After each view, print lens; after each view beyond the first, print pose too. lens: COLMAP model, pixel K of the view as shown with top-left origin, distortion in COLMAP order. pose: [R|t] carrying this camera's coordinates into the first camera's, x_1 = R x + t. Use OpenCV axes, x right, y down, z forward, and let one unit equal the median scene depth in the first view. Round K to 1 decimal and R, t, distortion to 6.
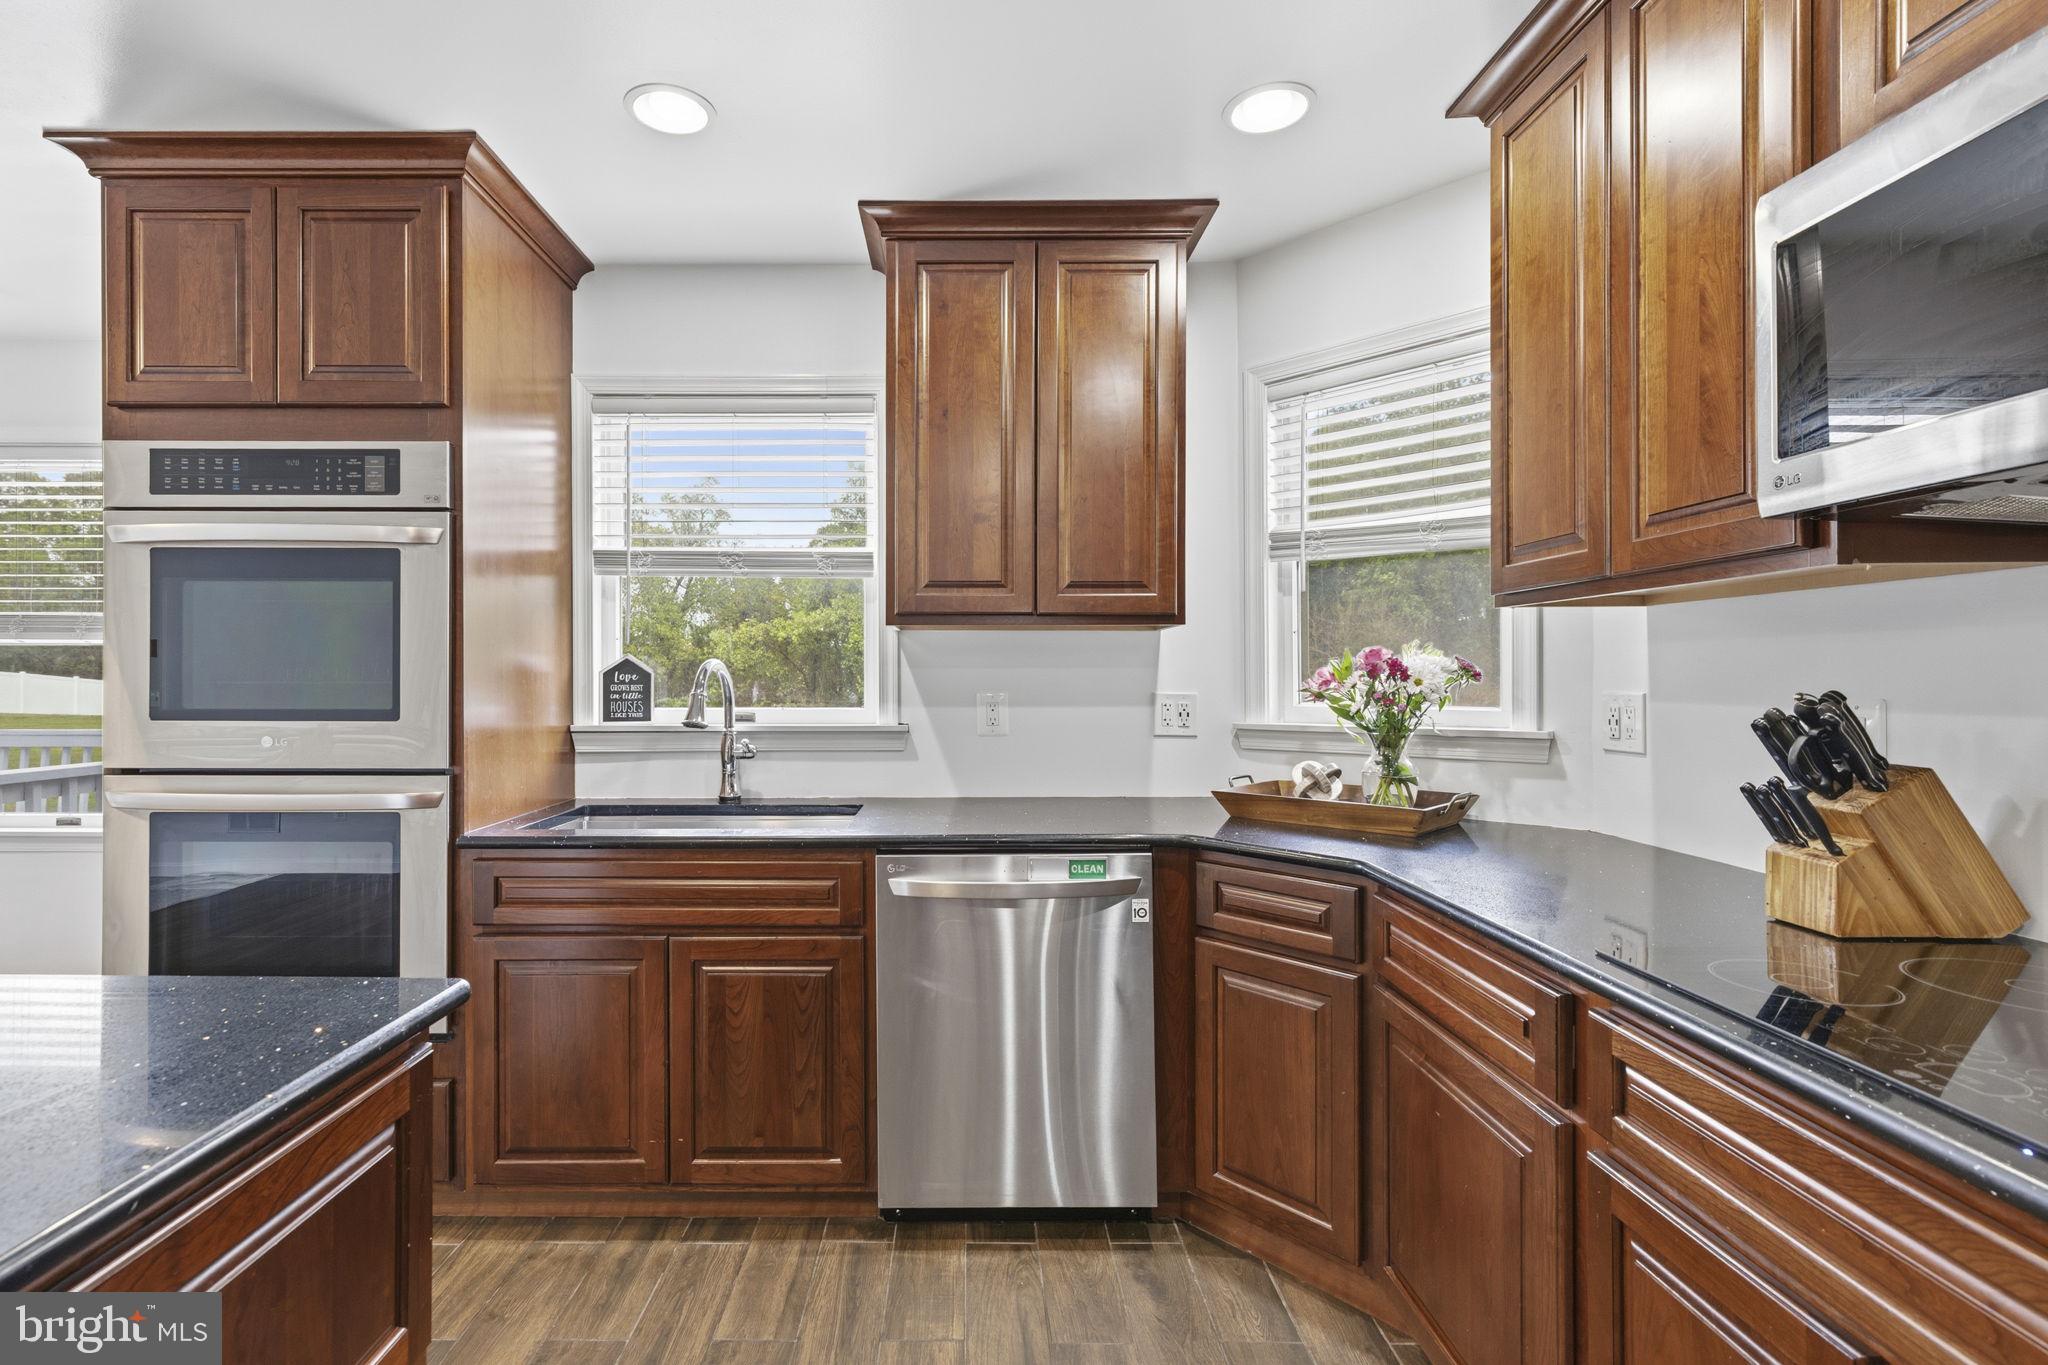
lens RADIAL K [[968.0, 0, 951.9], [0, 968.0, 676.1], [0, 0, 1]] dist [0.013804, 0.000065]
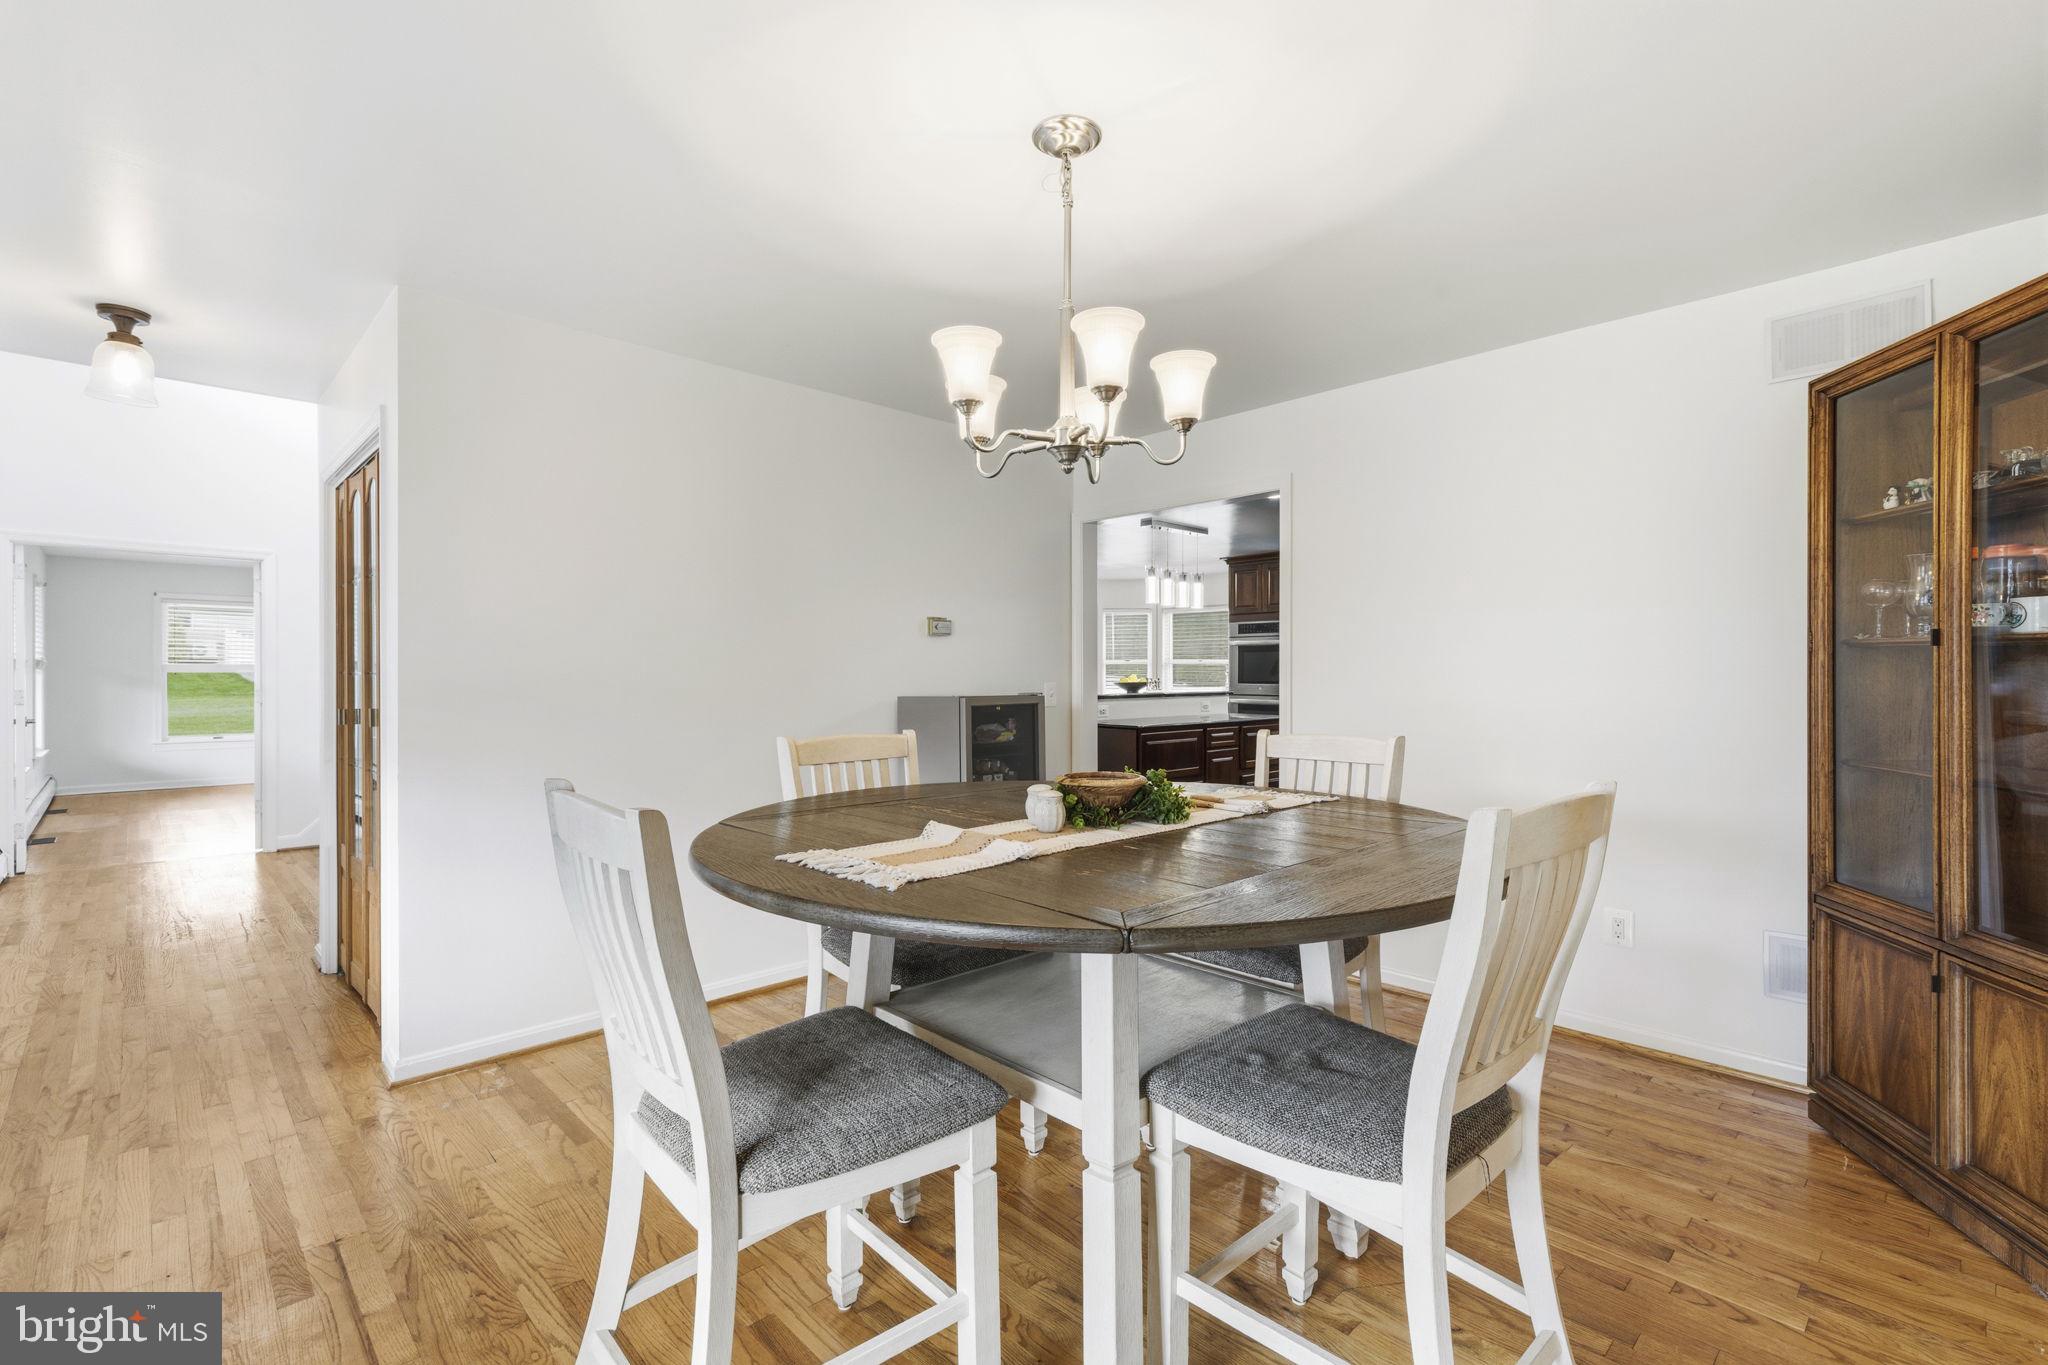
lens RADIAL K [[927.6, 0, 1032.4], [0, 927.6, 687.1], [0, 0, 1]] dist [0.003157, -0.000142]
pose [[0.704926, 0.001914, -0.709278, 1.557444], [0.005056, 0.999957, 0.007723, 0.021687], [0.709263, -0.009030, 0.704886, -2.712612]]
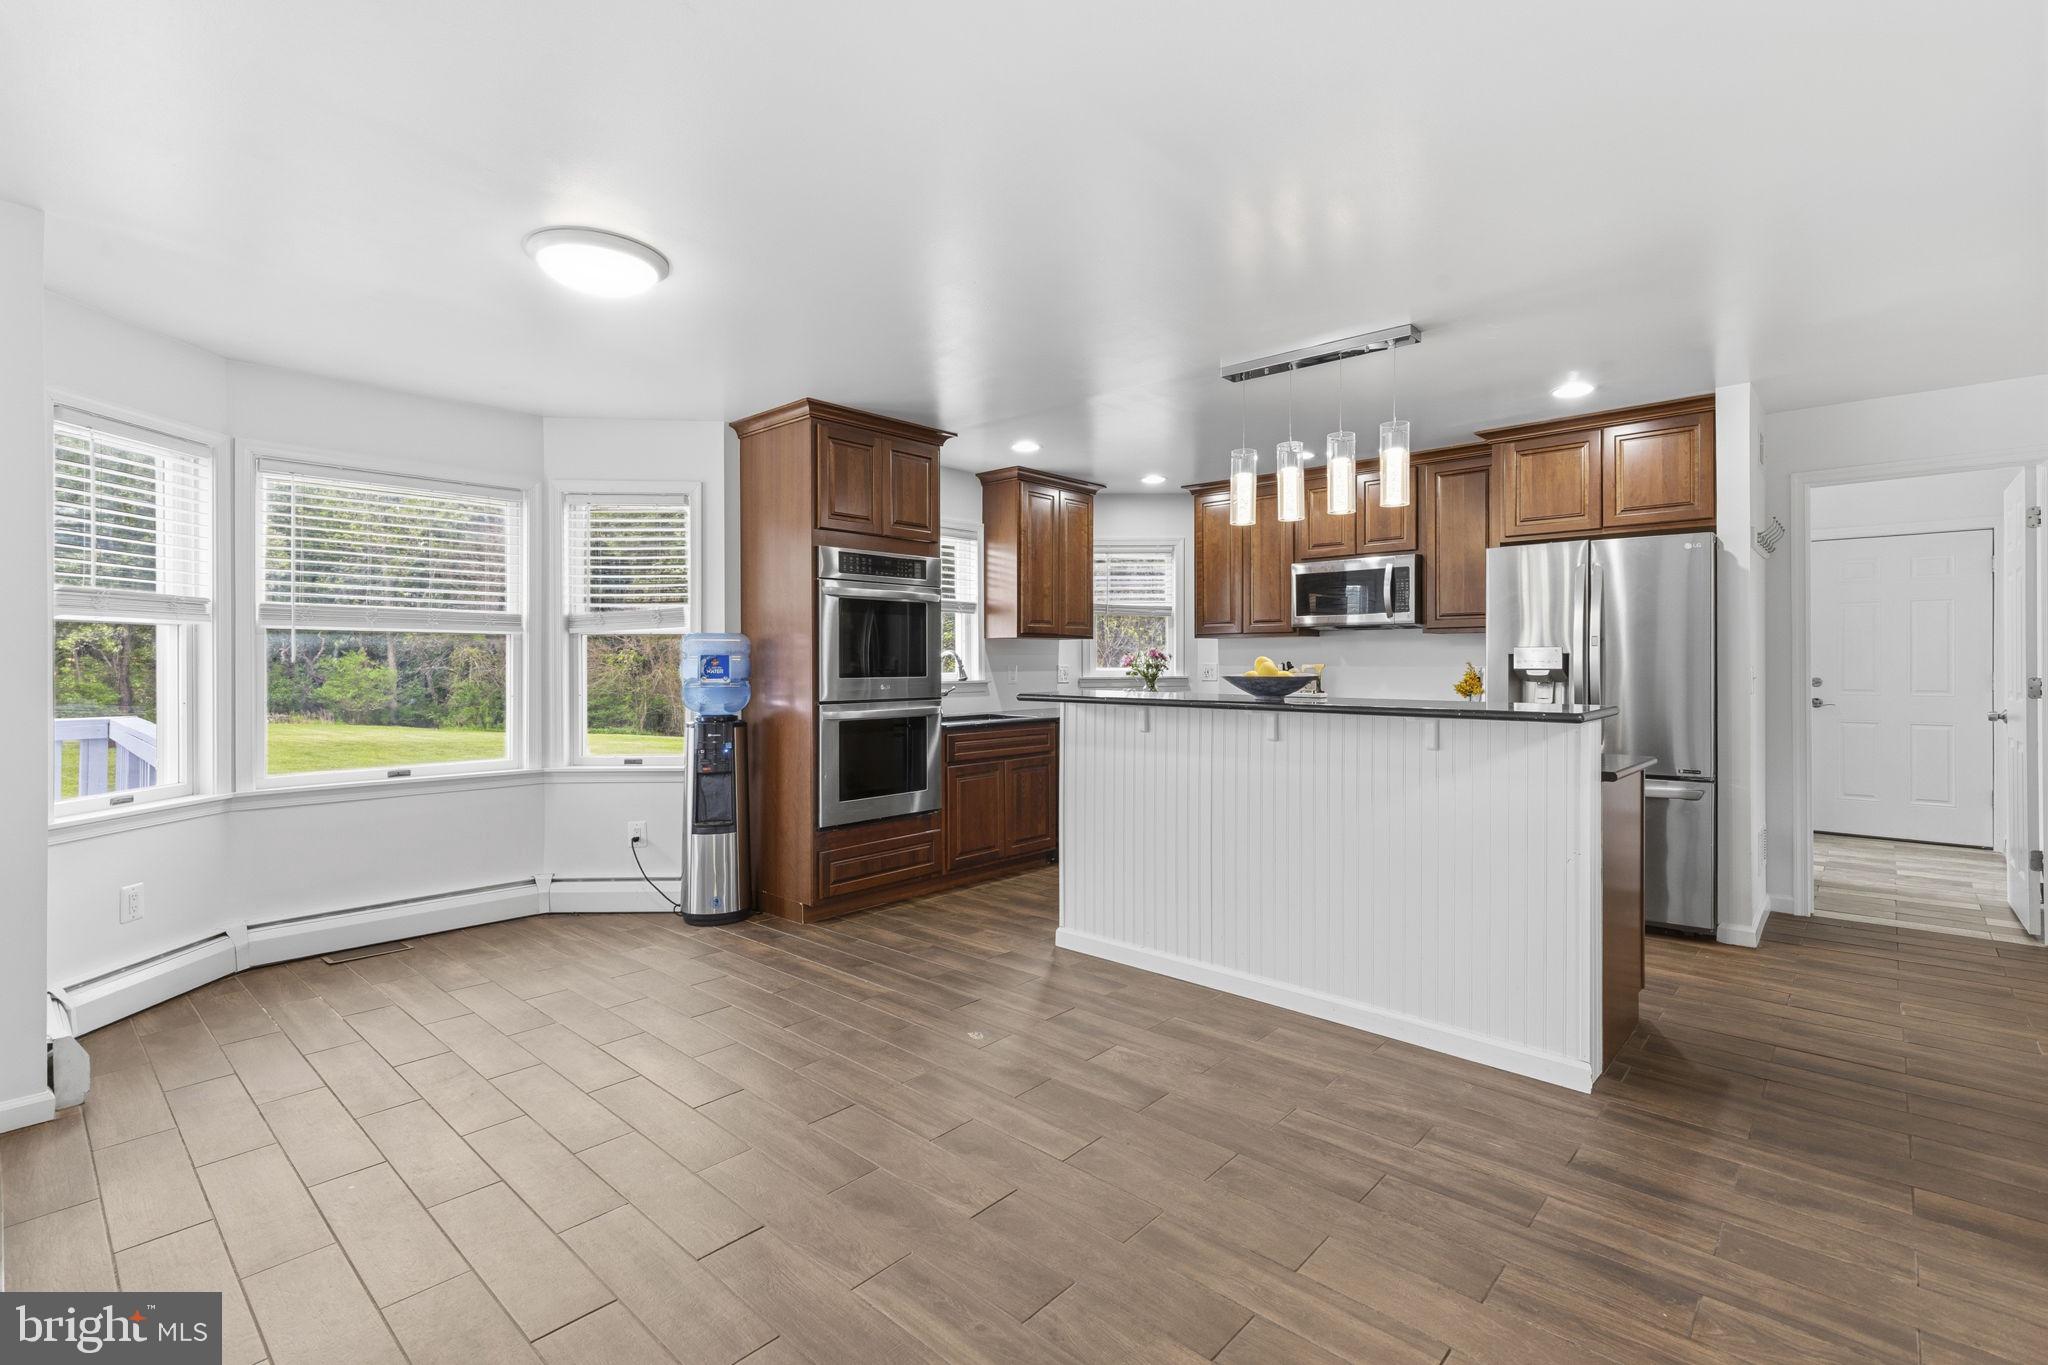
lens RADIAL K [[937.7, 0, 1024.0], [0, 937.7, 682.5], [0, 0, 1]] dist [0.000810, -0.000063]
pose [[0.662560, -0.016434, 0.748828, -2.090459], [-0.000541, 0.999748, 0.022420, 0.008251], [-0.749008, -0.015260, 0.662385, -0.660108]]
